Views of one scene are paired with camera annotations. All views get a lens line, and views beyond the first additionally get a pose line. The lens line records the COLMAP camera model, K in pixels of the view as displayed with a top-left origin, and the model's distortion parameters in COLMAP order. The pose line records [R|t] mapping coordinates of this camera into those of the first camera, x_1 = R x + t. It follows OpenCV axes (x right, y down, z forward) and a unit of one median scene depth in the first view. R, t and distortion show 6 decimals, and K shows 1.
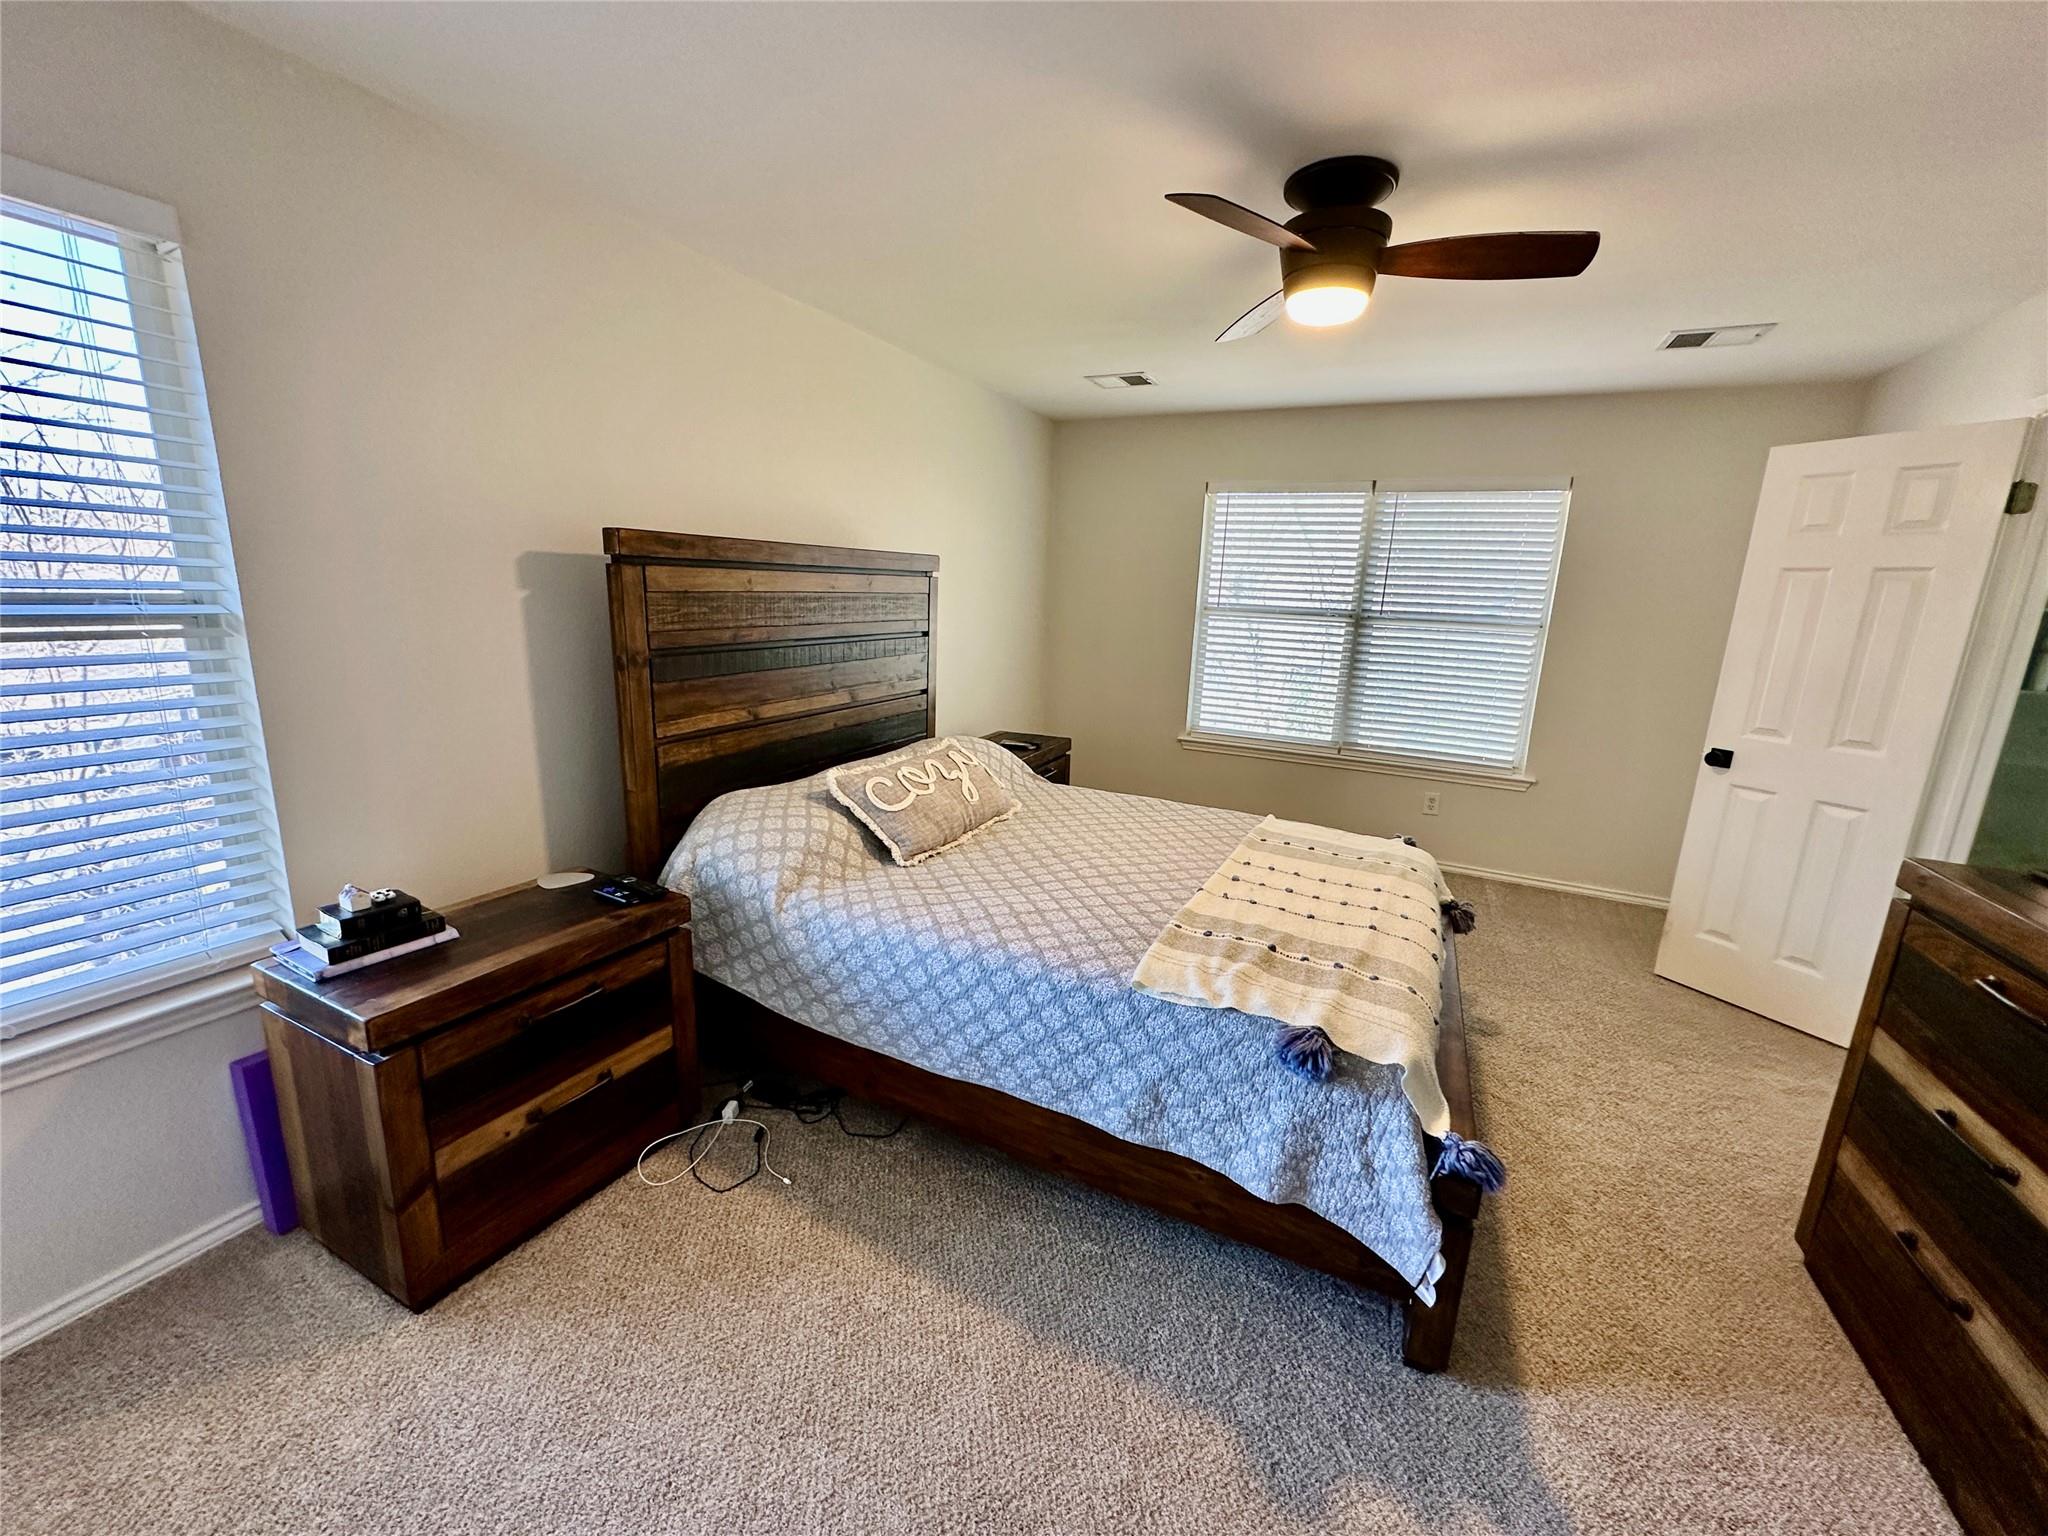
lens RADIAL K [[820.6, 0, 1021.6], [0, 820.6, 769.5], [0, 0, 1]] dist [-0.003630, 0.002073]
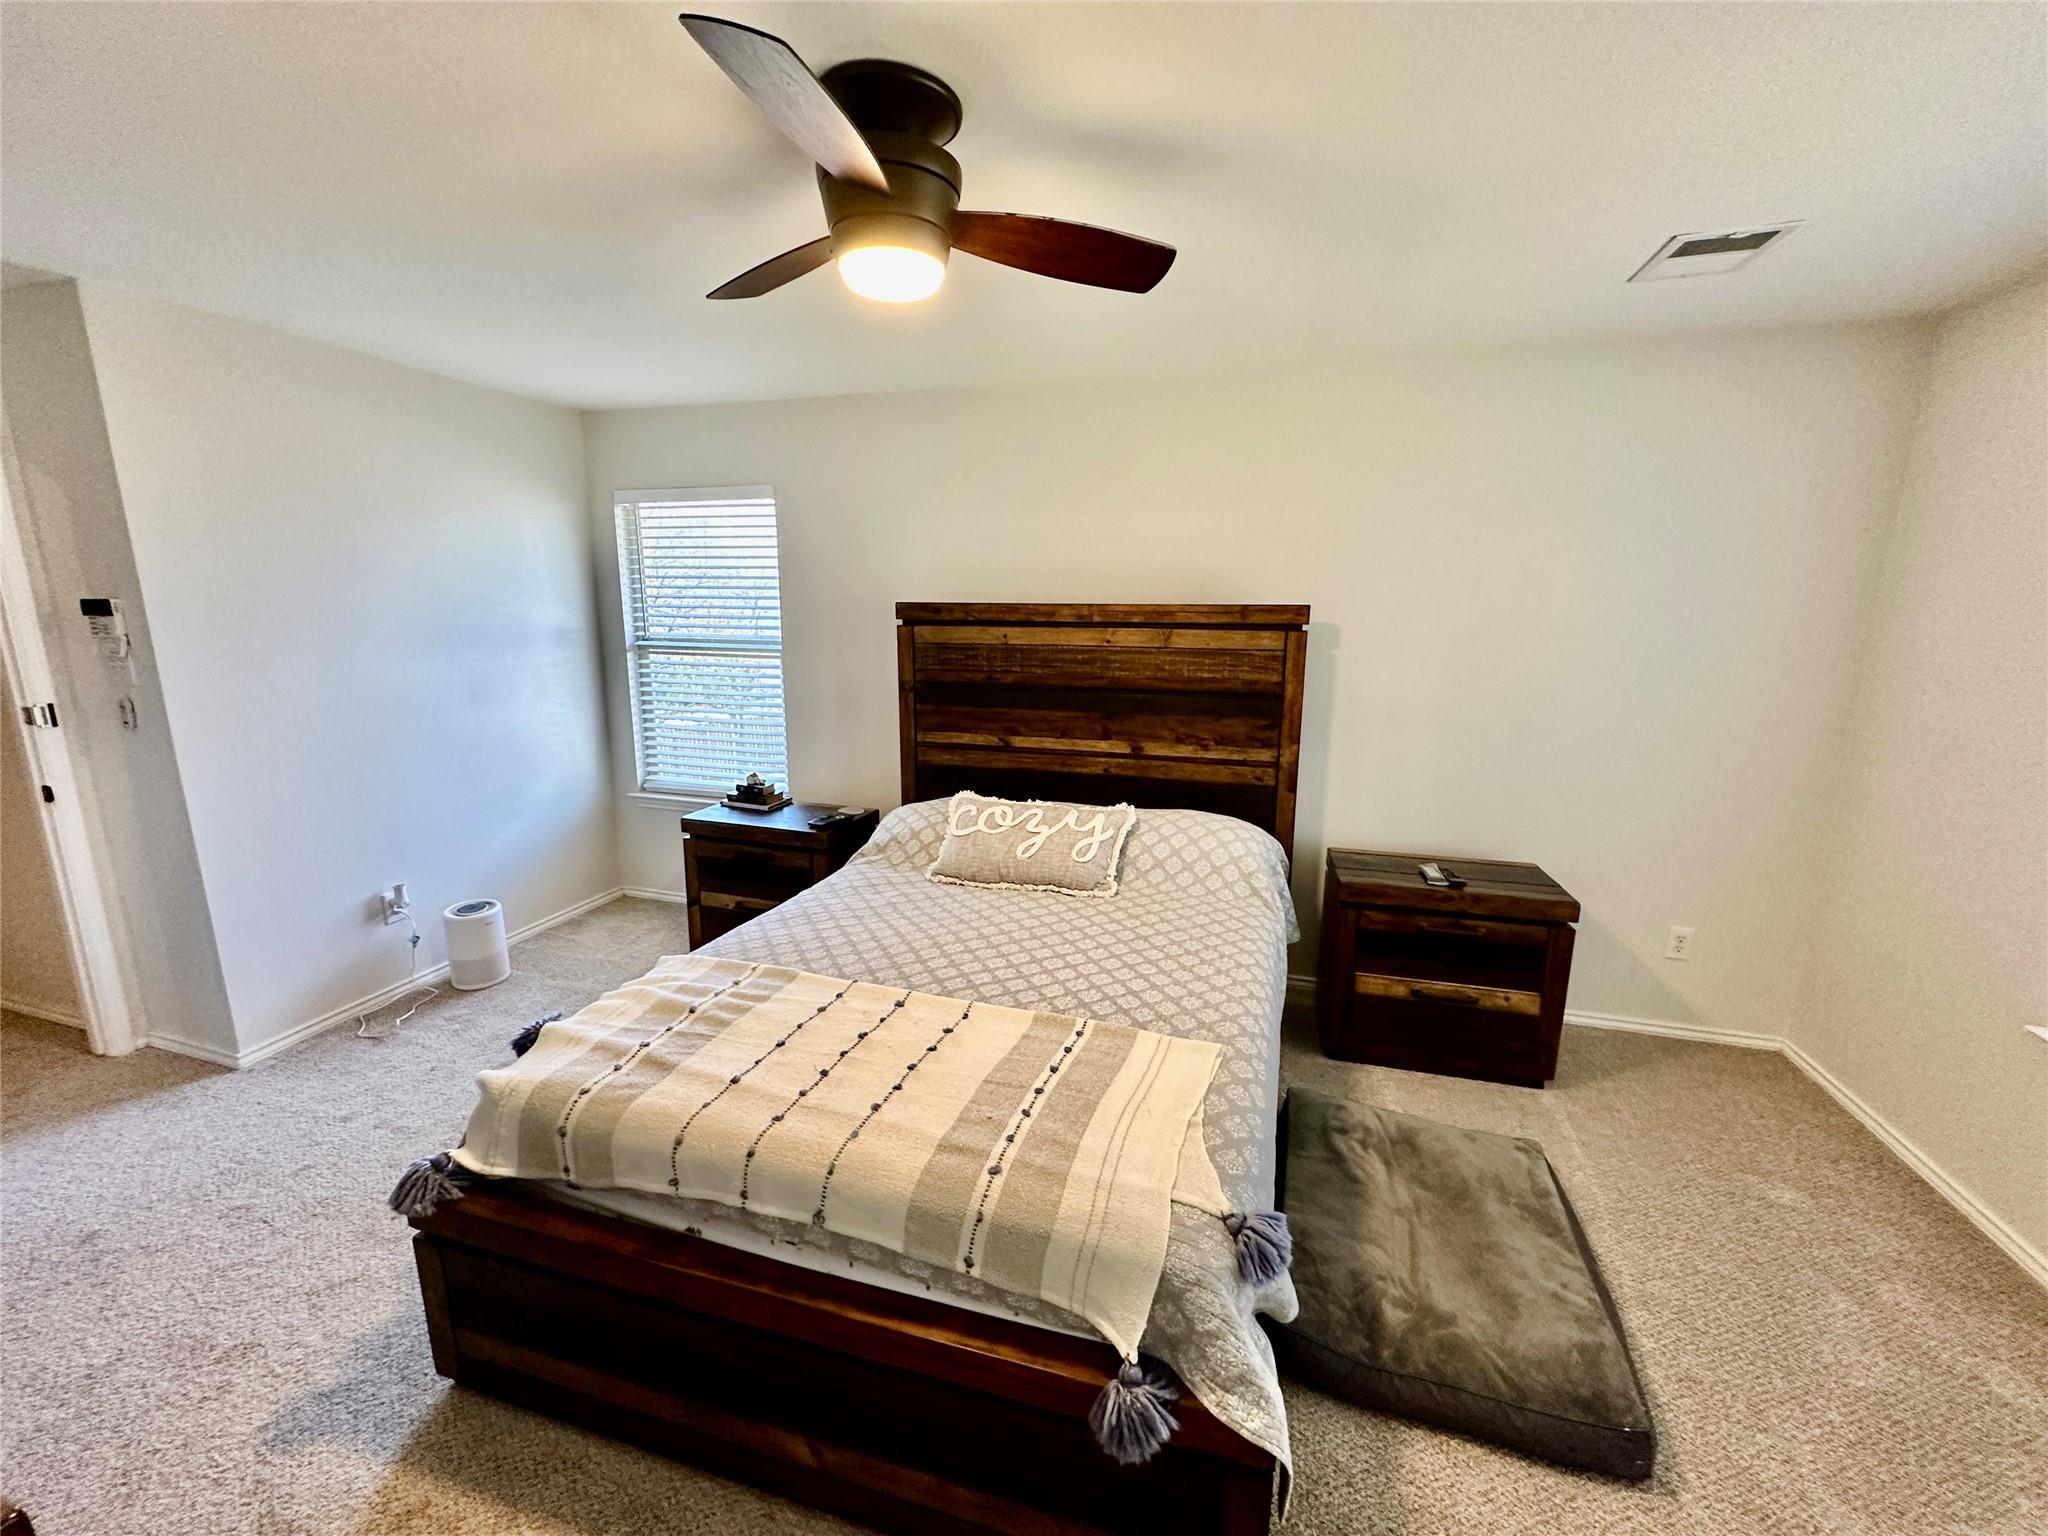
lens RADIAL K [[820.6, 0, 1021.6], [0, 820.6, 769.5], [0, 0, 1]] dist [-0.003630, 0.002073]
pose [[0.147113, 0.162510, -0.975678, 0.961623], [-0.219781, 0.967123, 0.127946, -0.204682], [0.964393, 0.195613, 0.177993, 0.868232]]
